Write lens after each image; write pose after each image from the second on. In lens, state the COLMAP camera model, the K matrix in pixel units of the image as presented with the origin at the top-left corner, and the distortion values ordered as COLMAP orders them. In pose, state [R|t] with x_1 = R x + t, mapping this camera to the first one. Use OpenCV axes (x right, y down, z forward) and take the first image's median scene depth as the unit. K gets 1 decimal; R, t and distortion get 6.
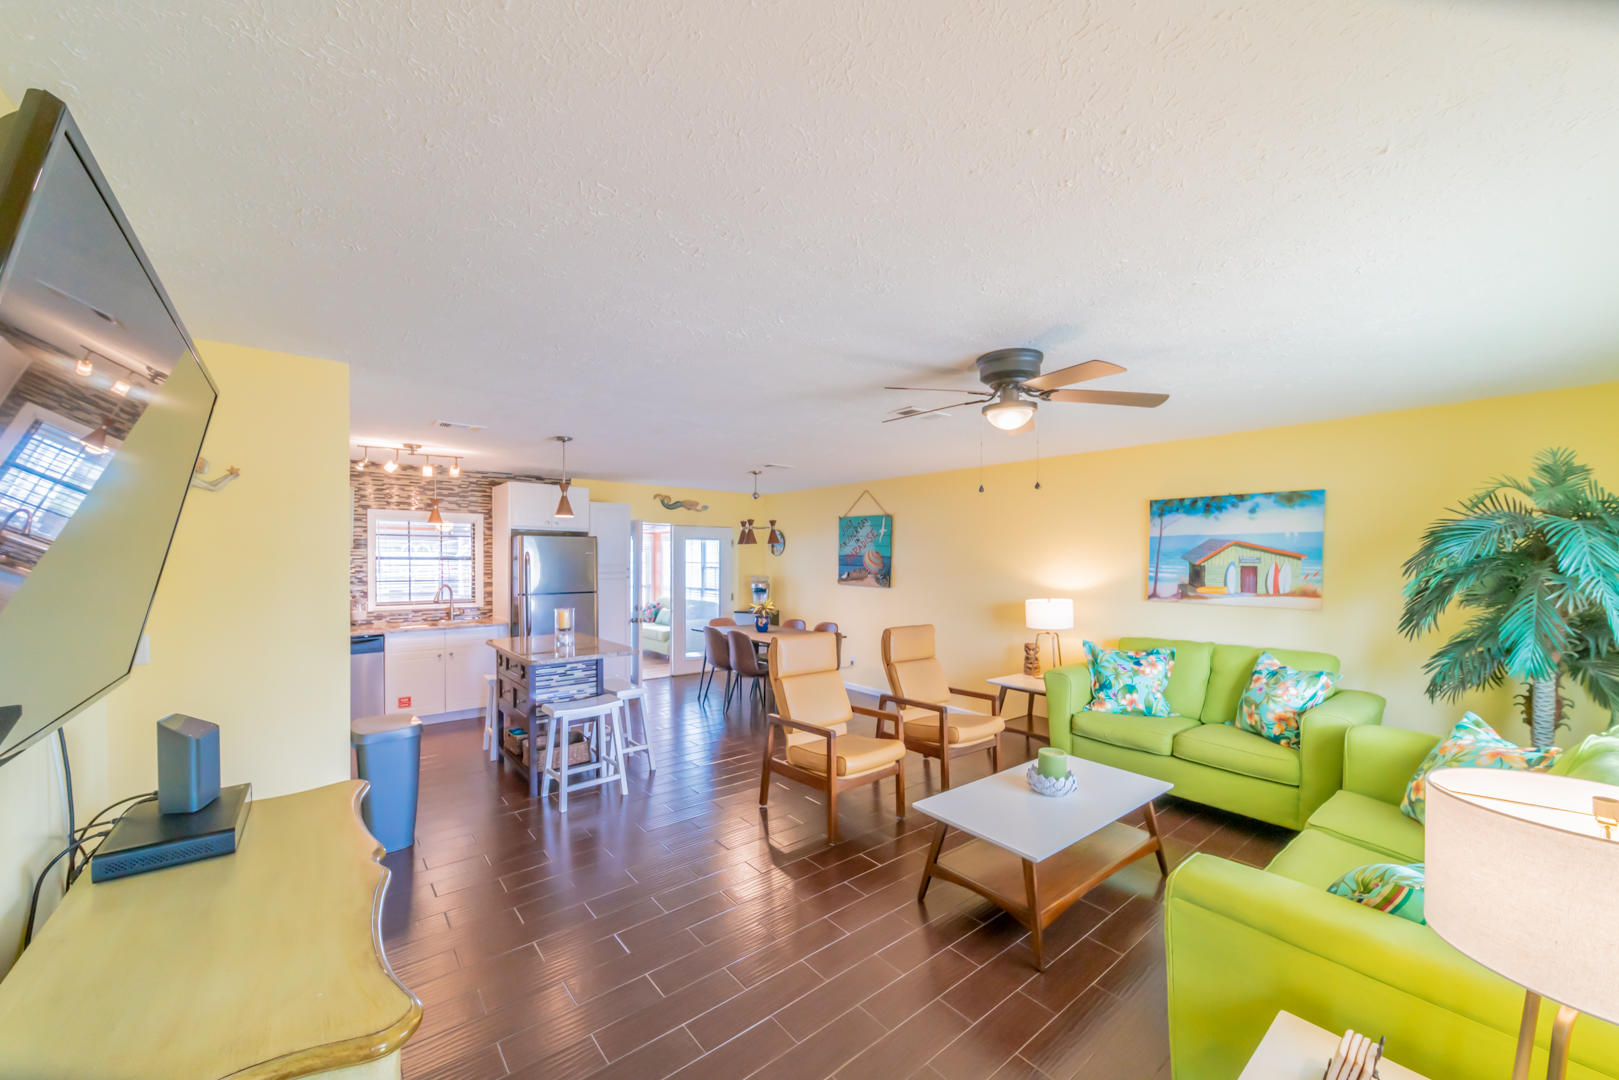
lens RADIAL K [[599.0, 0, 809.4], [0, 599.0, 569.5], [0, 0, 1]] dist [0.000169, -0.000168]
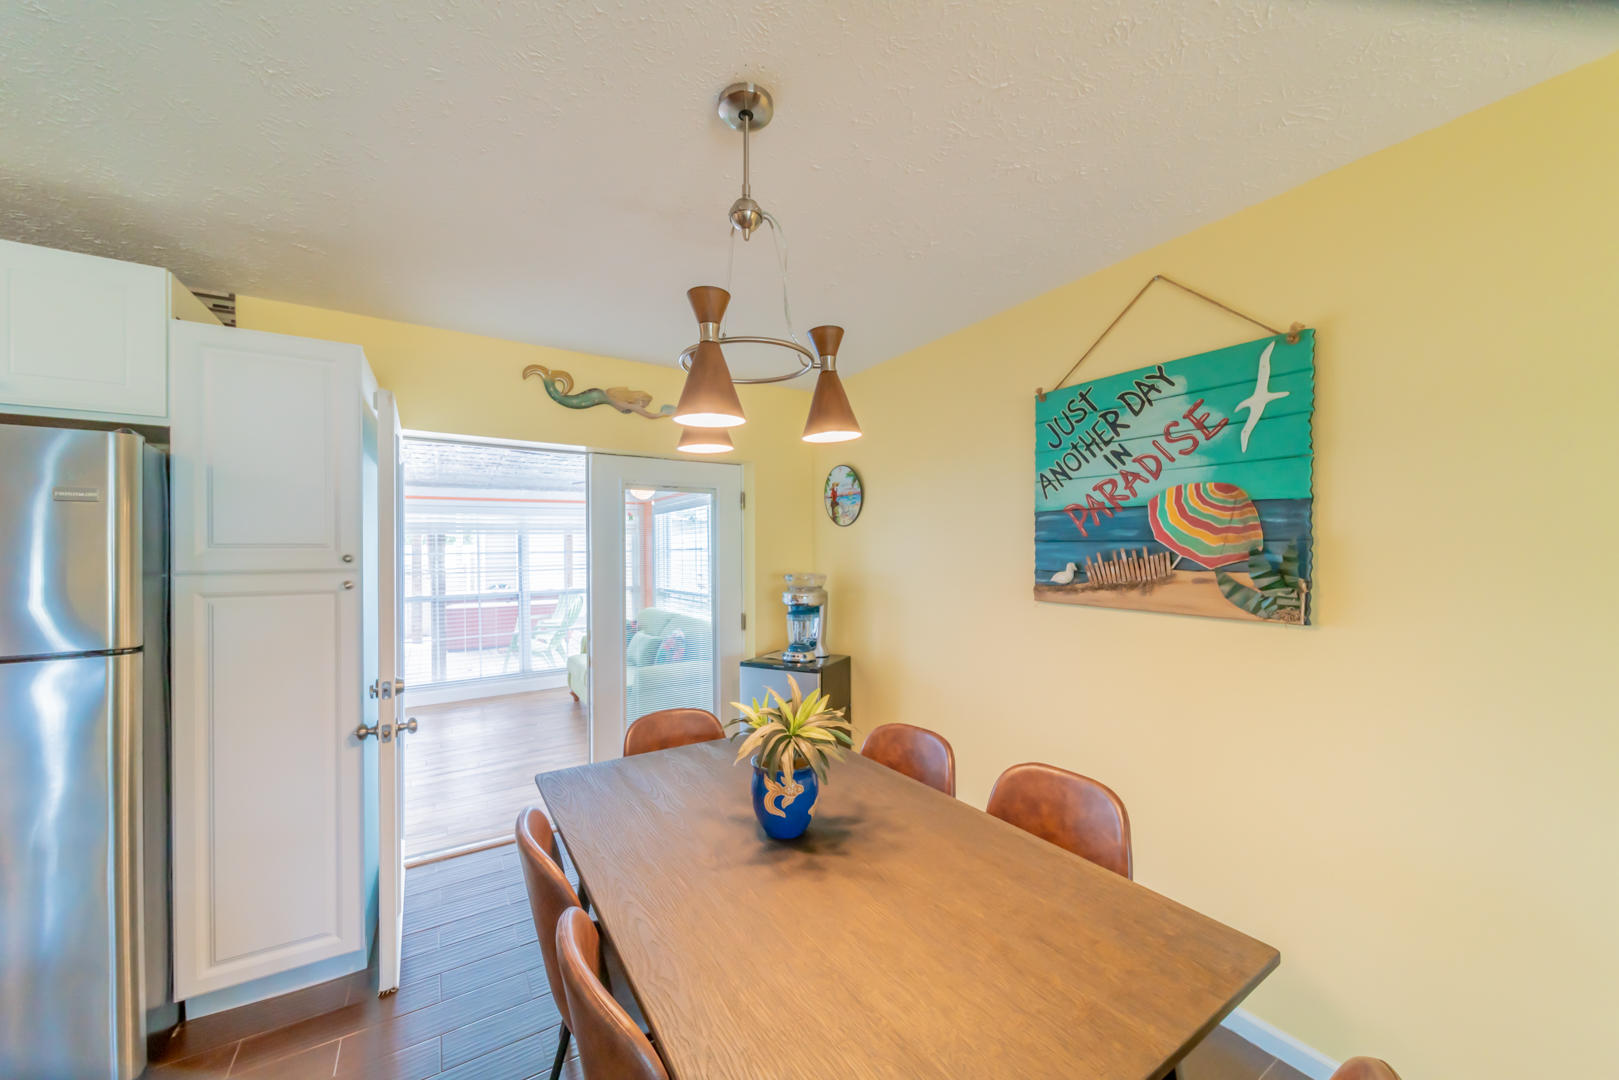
lens RADIAL K [[576.6, 0, 806.3], [0, 576.6, 551.7], [0, 0, 1]] dist [0.000111, -0.000145]
pose [[0.993072, -0.010956, -0.116996, -0.062684], [0.008941, 0.999803, -0.017736, 0.003954], [0.117167, 0.016567, 0.992974, 1.111772]]
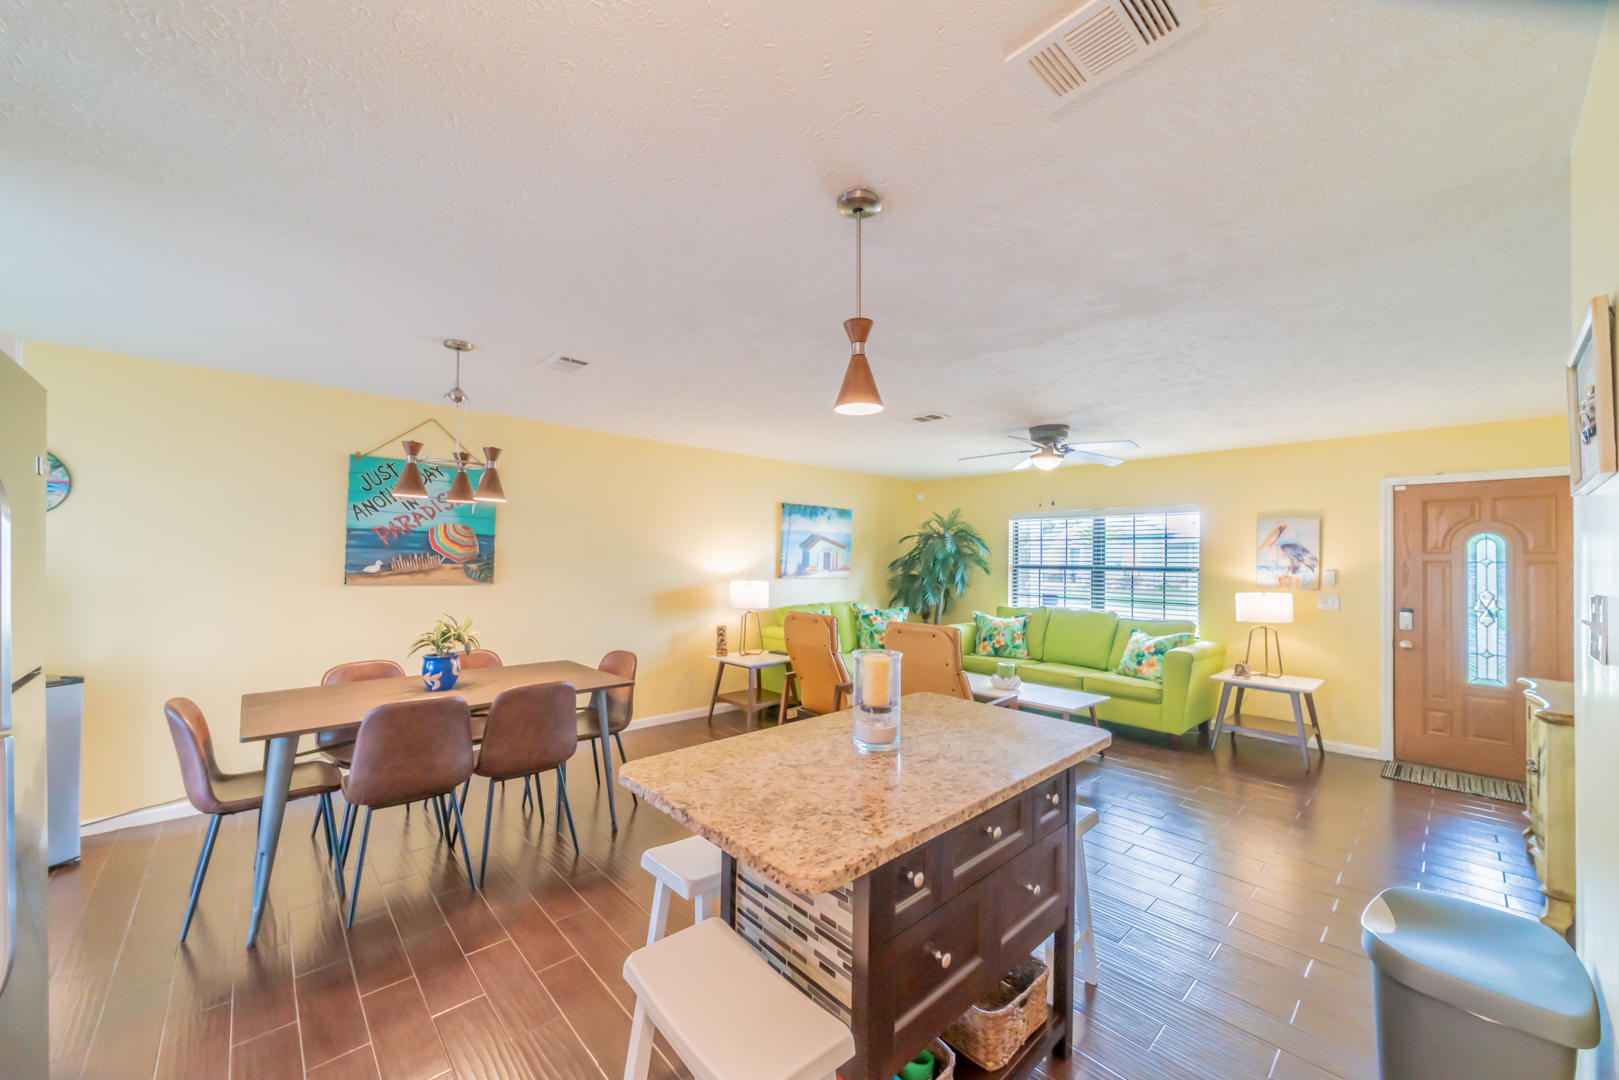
lens RADIAL K [[601.6, 0, 800.3], [0, 601.6, 551.4], [0, 0, 1]] dist [0.000592, -0.000085]
pose [[-0.051169, 0.008443, 0.998654, -0.785741], [0.004860, 0.999955, -0.008205, 0.003803], [-0.998678, 0.004433, -0.051208, 1.057812]]
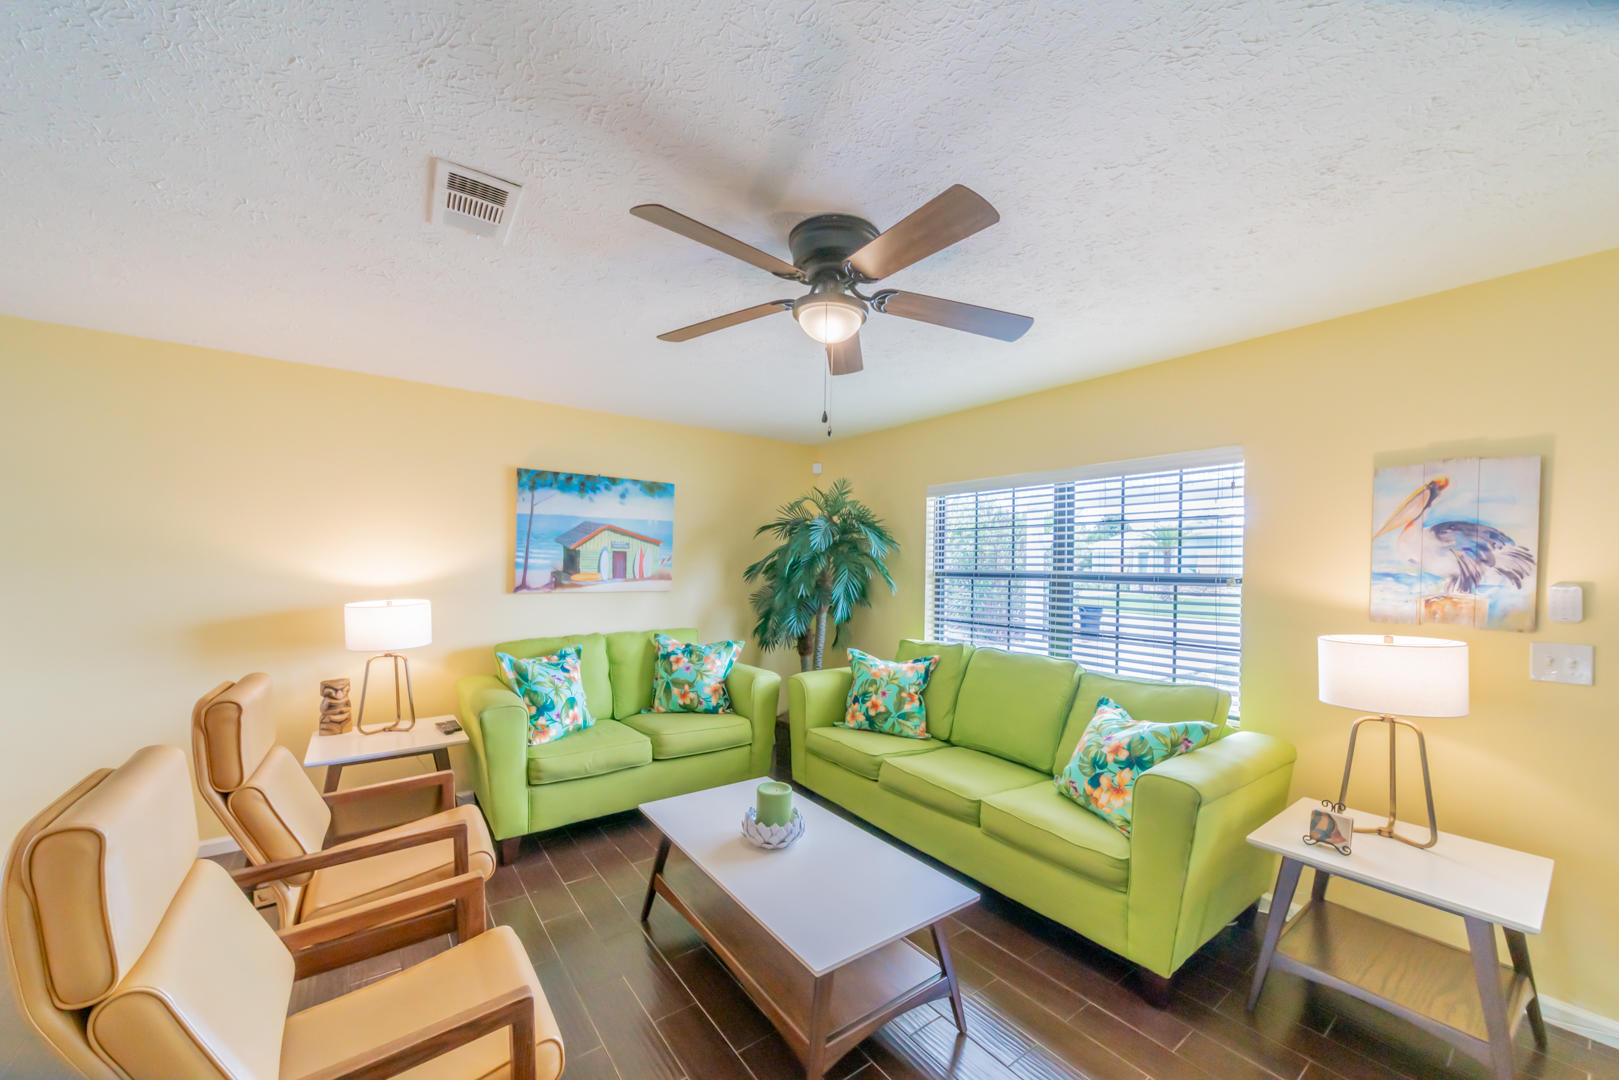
lens RADIAL K [[599.0, 0, 809.4], [0, 599.0, 569.5], [0, 0, 1]] dist [0.000169, -0.000168]
pose [[0.046461, -0.011415, 0.998855, -0.220870], [0.006685, 0.999916, 0.011116, 0.014255], [-0.998898, 0.006160, 0.046533, 0.588381]]
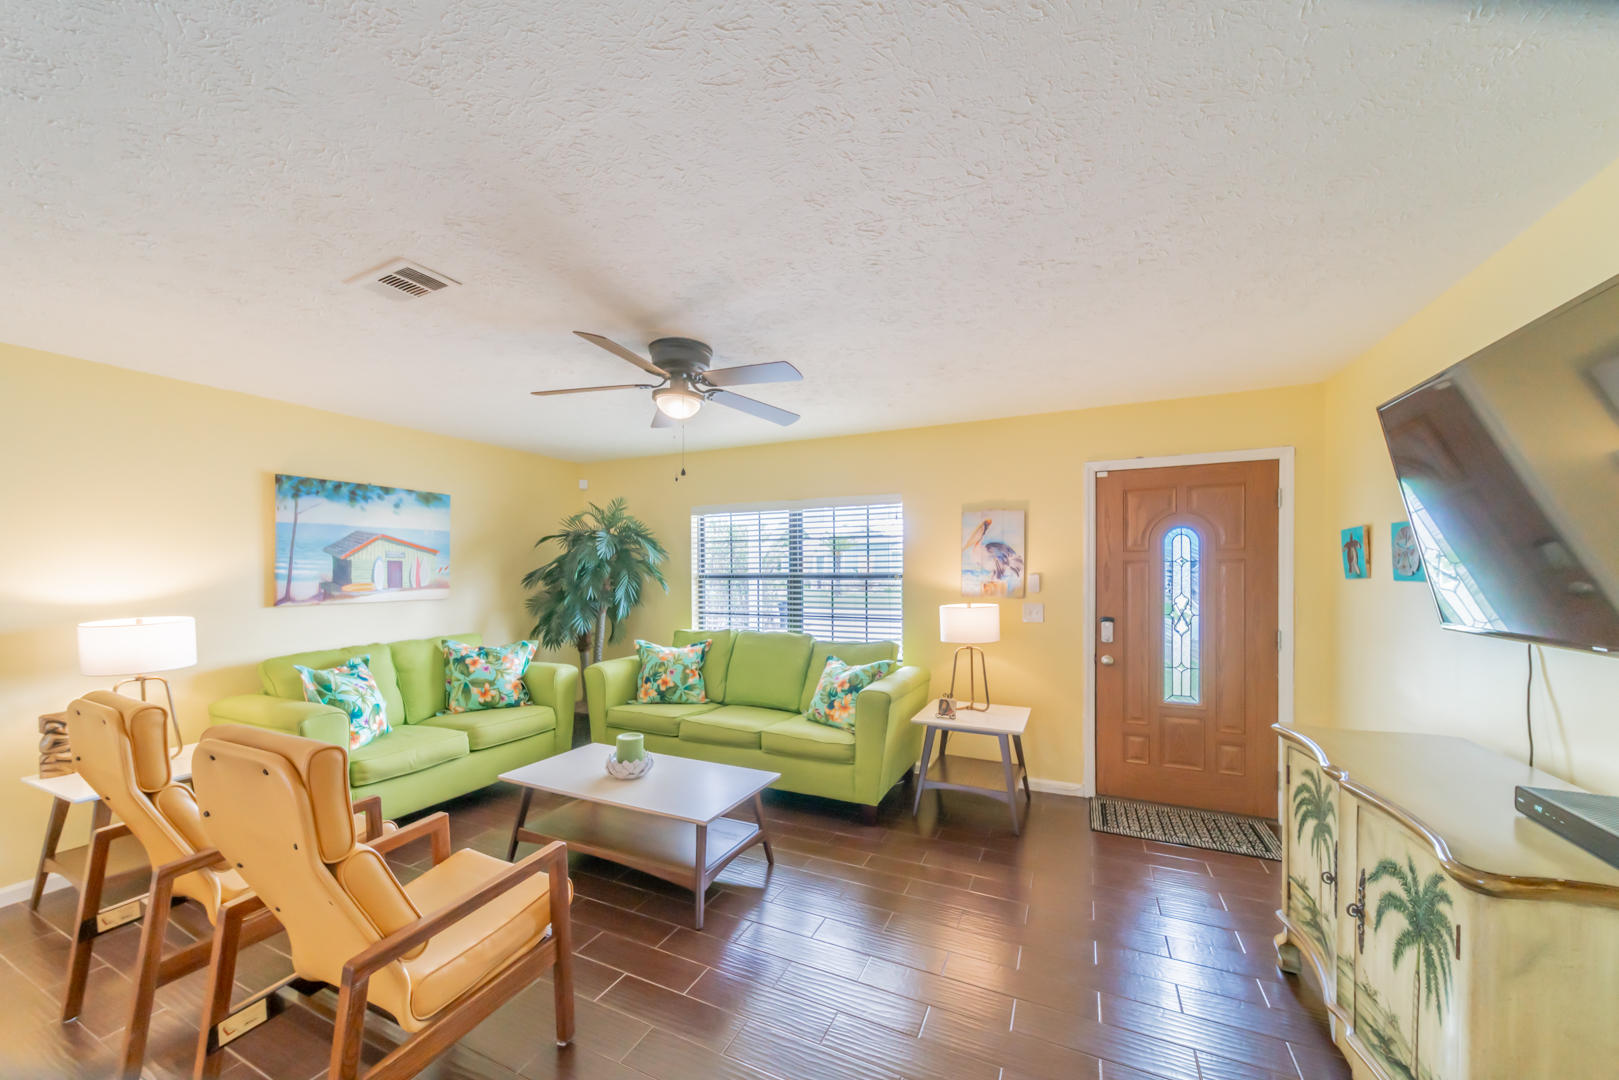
lens RADIAL K [[587.5, 0, 806.0], [0, 587.5, 576.2], [0, 0, 1]] dist [0.003909, -0.000456]
pose [[-0.429414, -0.011233, 0.903038, -0.402328], [0.019838, 0.999564, 0.021868, 0.010890], [-0.902890, 0.027305, -0.429004, 0.738243]]
